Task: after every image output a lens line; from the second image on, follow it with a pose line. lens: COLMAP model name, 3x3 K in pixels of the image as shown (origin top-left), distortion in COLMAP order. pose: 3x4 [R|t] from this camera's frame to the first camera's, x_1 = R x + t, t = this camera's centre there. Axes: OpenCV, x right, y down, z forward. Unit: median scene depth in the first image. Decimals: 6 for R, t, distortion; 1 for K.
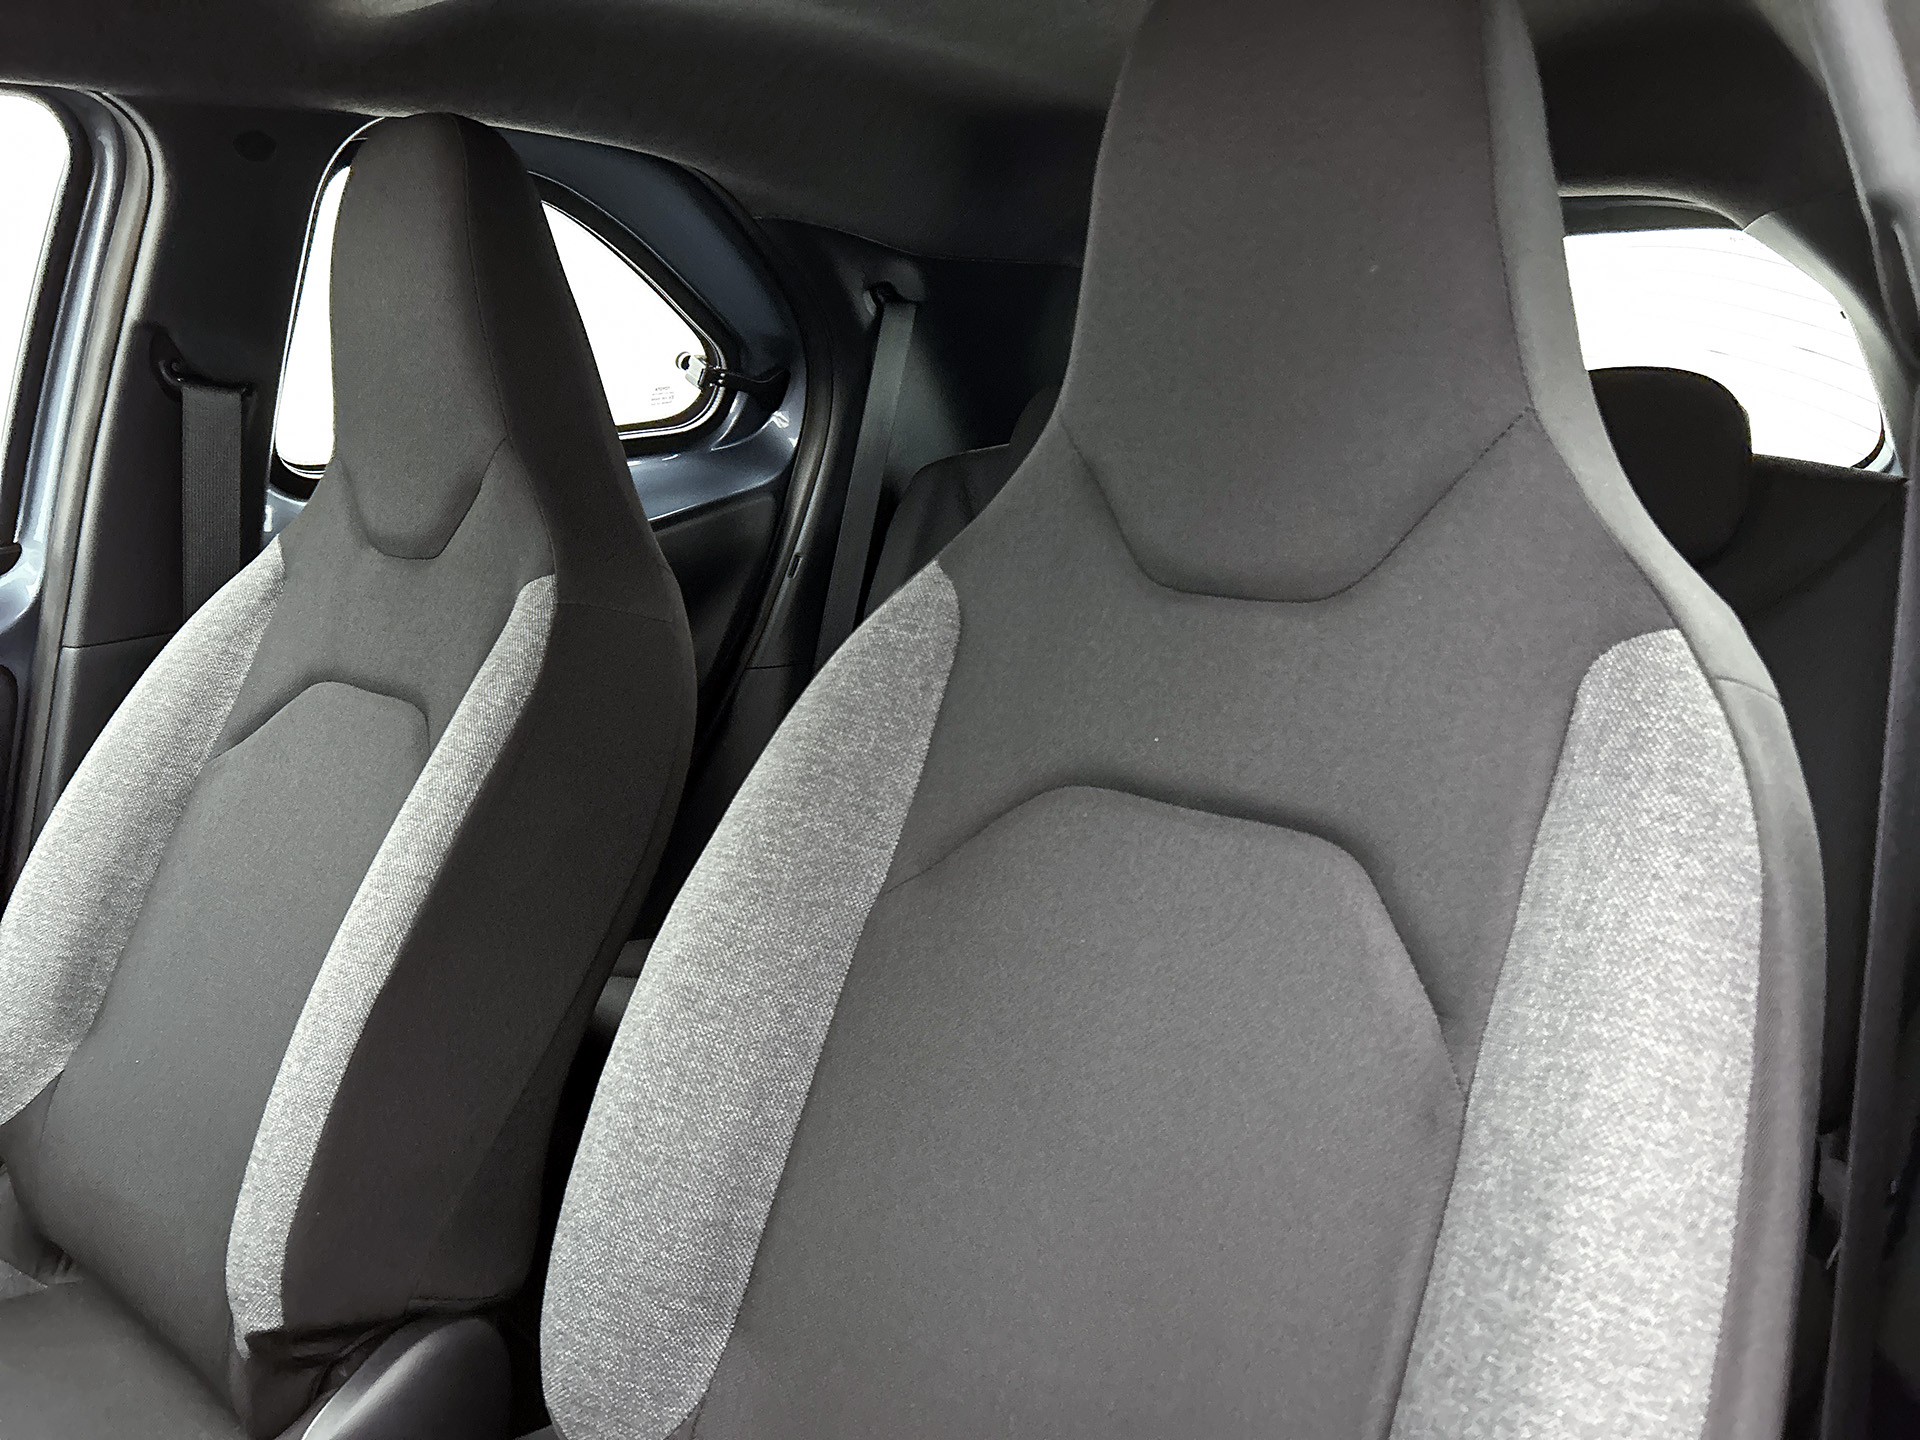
lens RADIAL K [[1493.8, 0, 975.6], [0, 1493.8, 711.4], [0, 0, 1]] dist [0.067352, -0.072570]
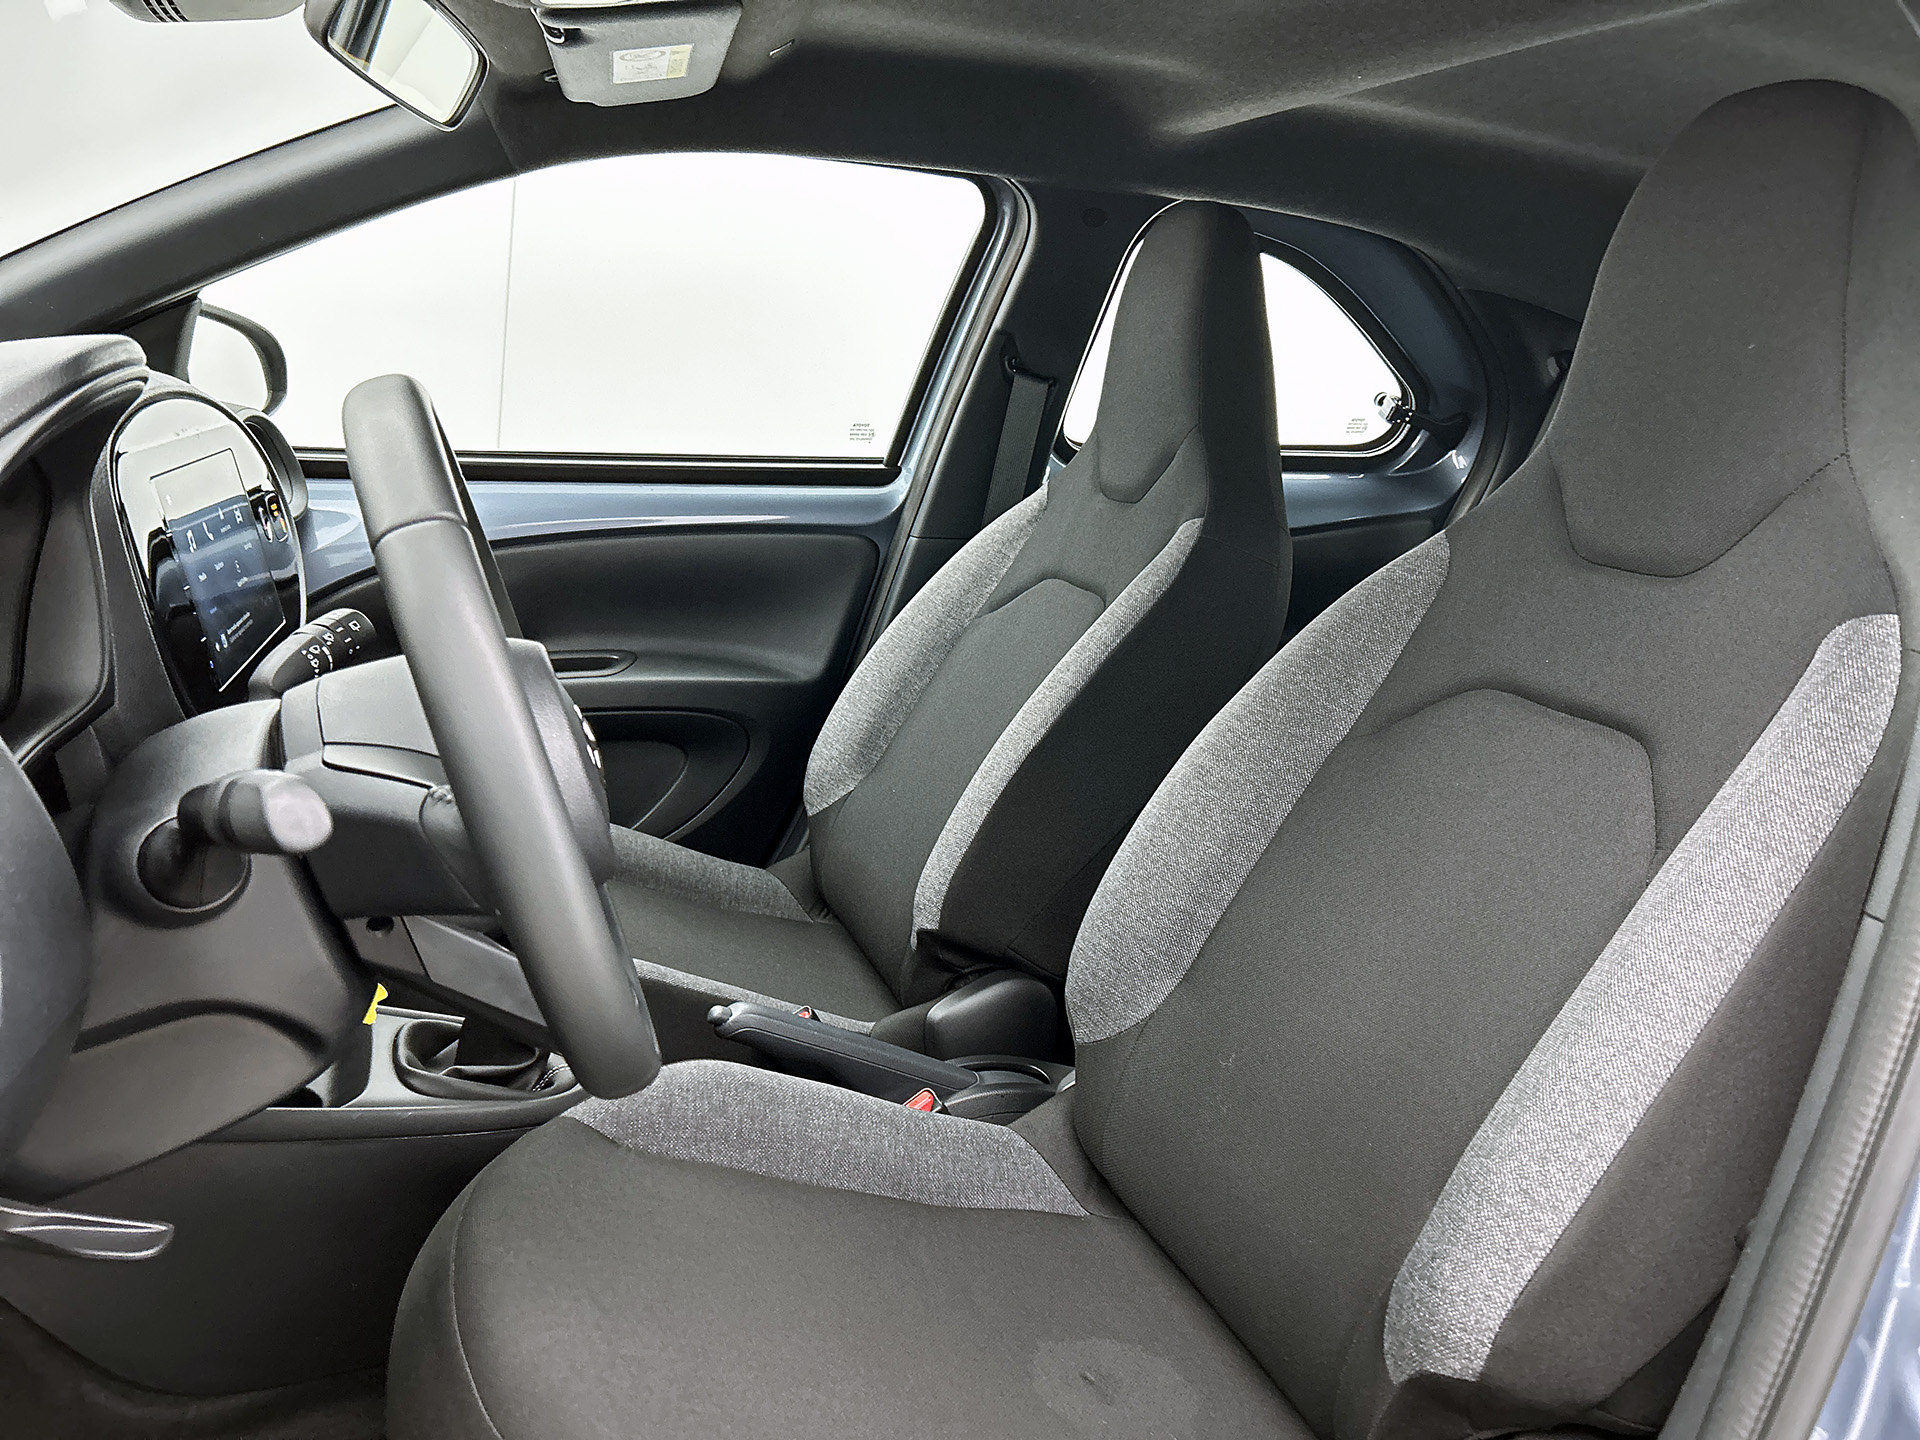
lens RADIAL K [[1493.8, 0, 953.8], [0, 1493.8, 737.6], [0, 0, 1]] dist [0.067352, -0.072570]
pose [[0.859934, 0.209564, -0.465400, 0.209280], [-0.219349, 0.975062, 0.033760, 0.108123], [0.460869, 0.073053, 0.884457, -0.345106]]
